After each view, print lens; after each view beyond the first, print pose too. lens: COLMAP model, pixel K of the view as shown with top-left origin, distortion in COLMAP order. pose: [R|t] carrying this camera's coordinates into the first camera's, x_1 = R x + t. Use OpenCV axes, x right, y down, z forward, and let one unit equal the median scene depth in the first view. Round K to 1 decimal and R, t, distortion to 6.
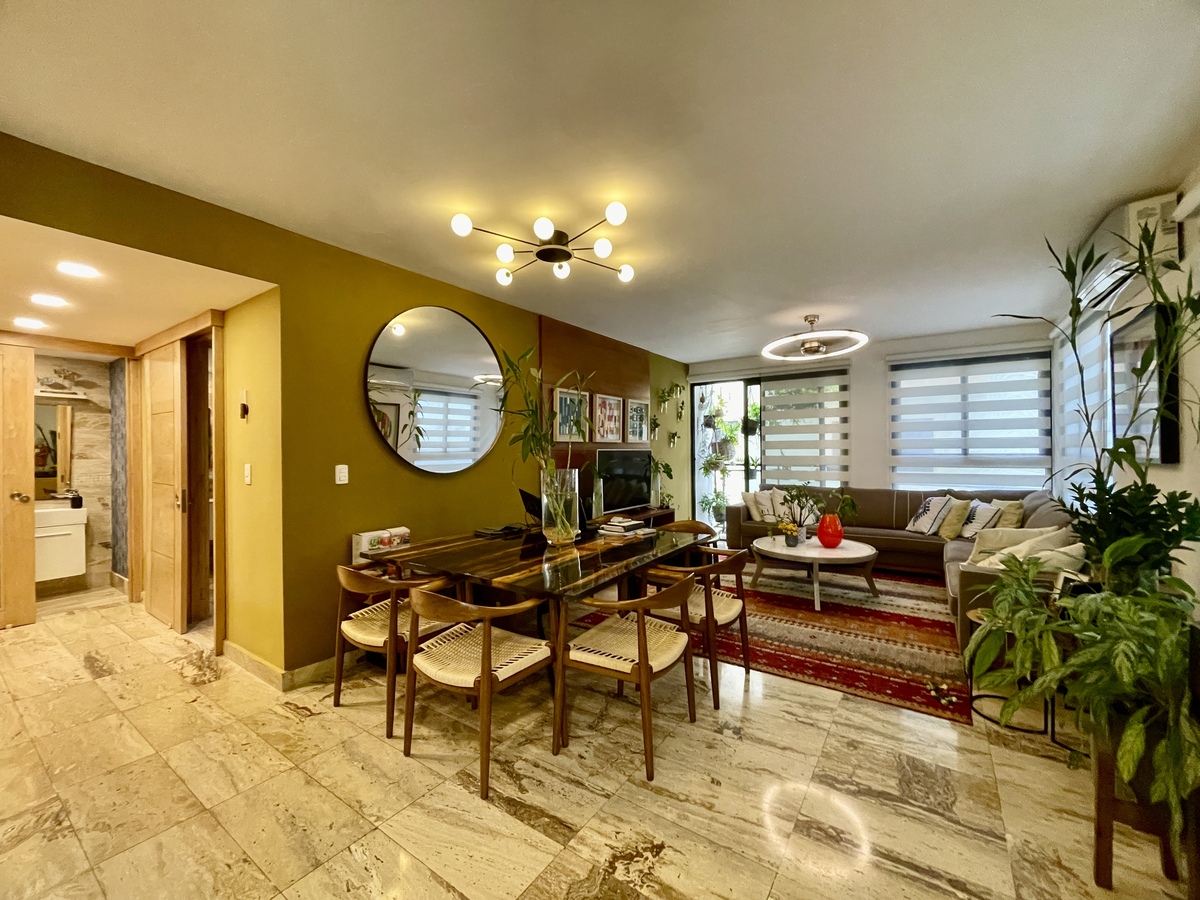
lens RADIAL K [[487.3, 0, 595.1], [0, 487.3, 447.3], [0, 0, 1]] dist [0.001313, -0.000227]
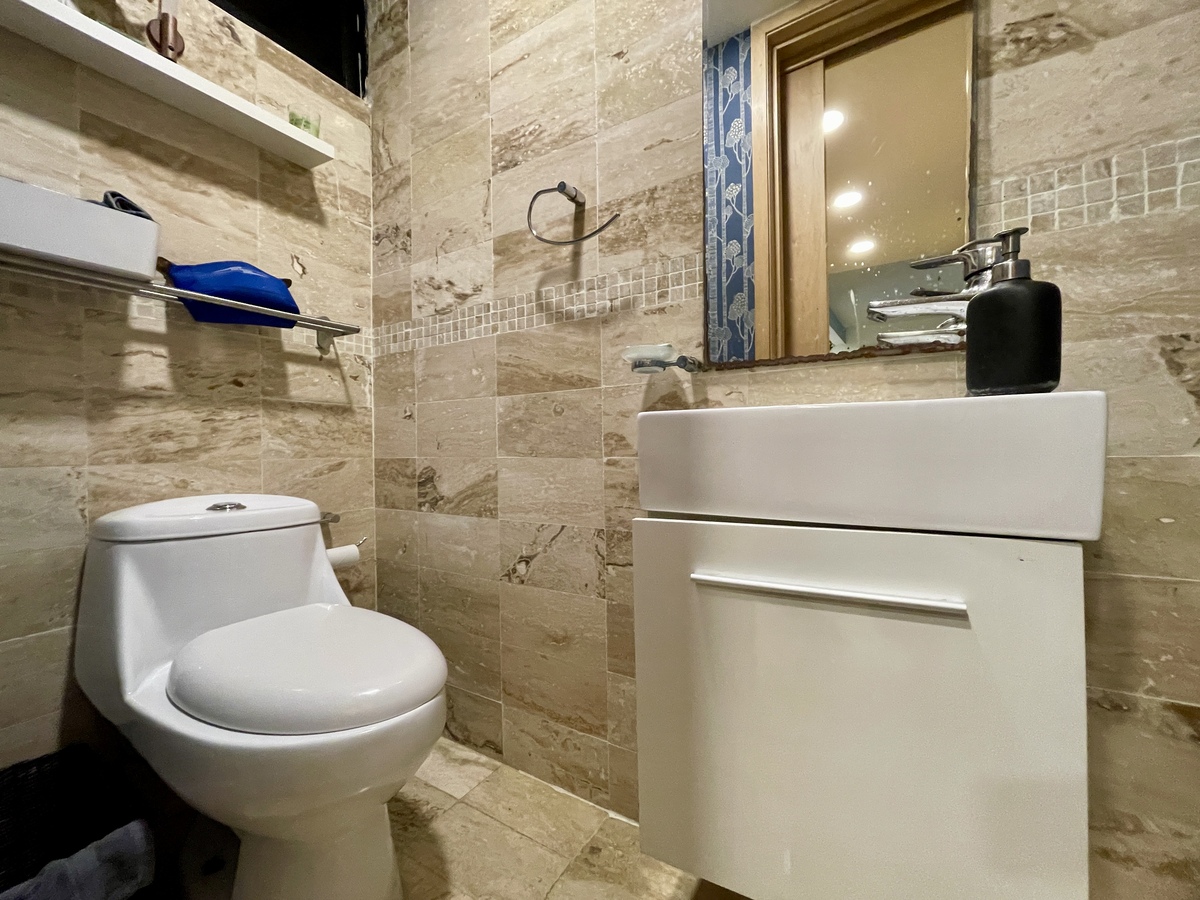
lens RADIAL K [[487.3, 0, 596.7], [0, 487.3, 452.5], [0, 0, 1]] dist [0.001313, -0.000227]
pose [[0.036841, 0.012719, -0.999240, -0.952410], [0.004549, 0.999907, 0.012895, 0.136263], [0.999311, -0.005020, 0.036780, 0.898665]]
